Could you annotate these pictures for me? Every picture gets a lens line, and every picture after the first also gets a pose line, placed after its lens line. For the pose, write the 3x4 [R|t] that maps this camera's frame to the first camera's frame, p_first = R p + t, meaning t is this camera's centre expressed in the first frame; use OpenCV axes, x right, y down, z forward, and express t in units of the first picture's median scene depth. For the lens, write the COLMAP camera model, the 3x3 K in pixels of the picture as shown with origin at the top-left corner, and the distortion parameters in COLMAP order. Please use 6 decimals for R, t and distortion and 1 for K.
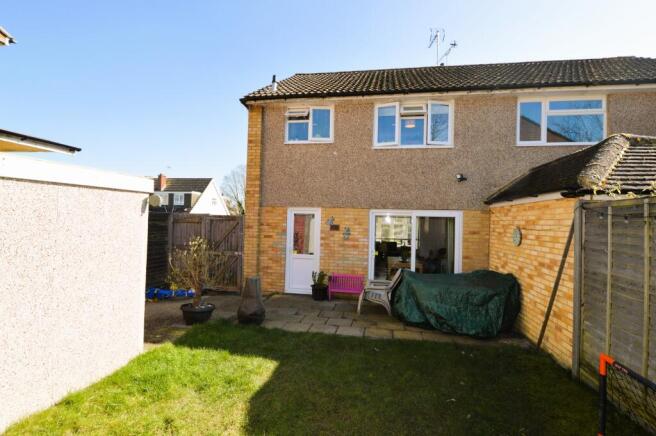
lens RADIAL K [[291.2, 0, 329.9], [0, 291.2, 215.5], [0, 0, 1]] dist [0.000236, -0.000356]
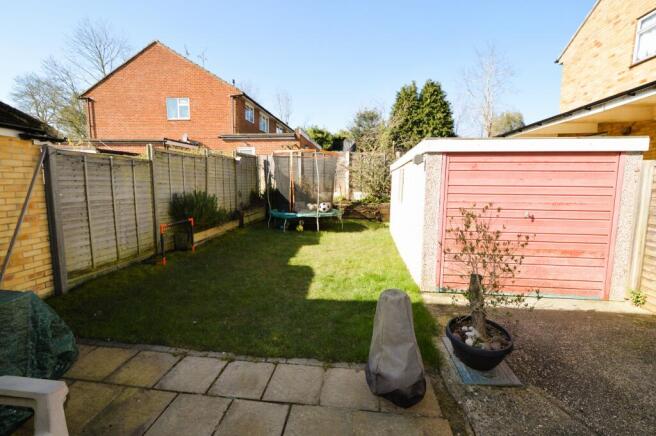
lens RADIAL K [[291.2, 0, 329.9], [0, 291.2, 215.5], [0, 0, 1]] dist [0.000236, -0.000356]
pose [[-0.997725, -0.024518, -0.062806, -0.190332], [-0.030488, 0.994921, 0.095931, 0.074782], [0.060135, 0.097628, -0.993405, 2.124698]]
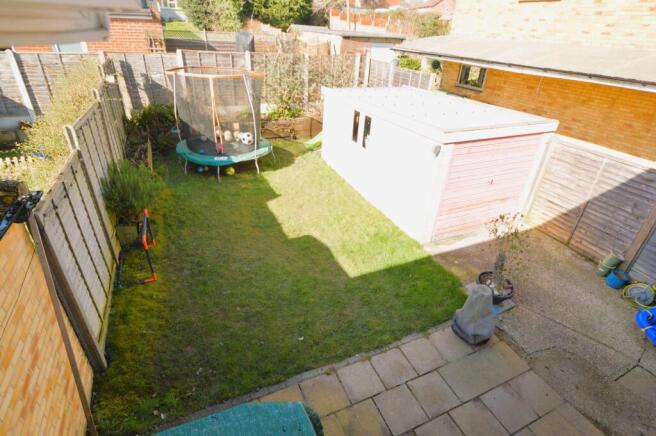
lens RADIAL K [[333.9, 0, 328.0], [0, 333.9, 218.0], [0, 0, 1]] dist [-0.001769, -0.000430]
pose [[-0.822536, 0.233298, -0.518659, 0.642529], [-0.054130, 0.875730, 0.479757, -0.460393], [0.566132, 0.422692, -0.707691, 1.915702]]
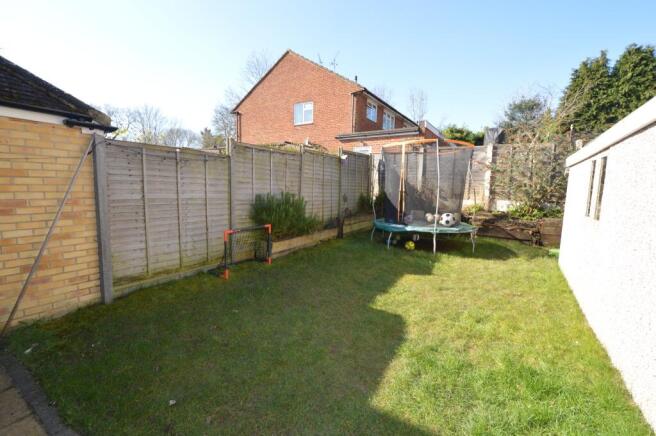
lens RADIAL K [[291.2, 0, 329.9], [0, 291.2, 215.5], [0, 0, 1]] dist [0.000236, -0.000356]
pose [[-0.924584, -0.079586, 0.372572, -0.292761], [-0.049112, 0.994676, 0.090597, 0.093301], [-0.377799, 0.065467, -0.923570, 1.565144]]
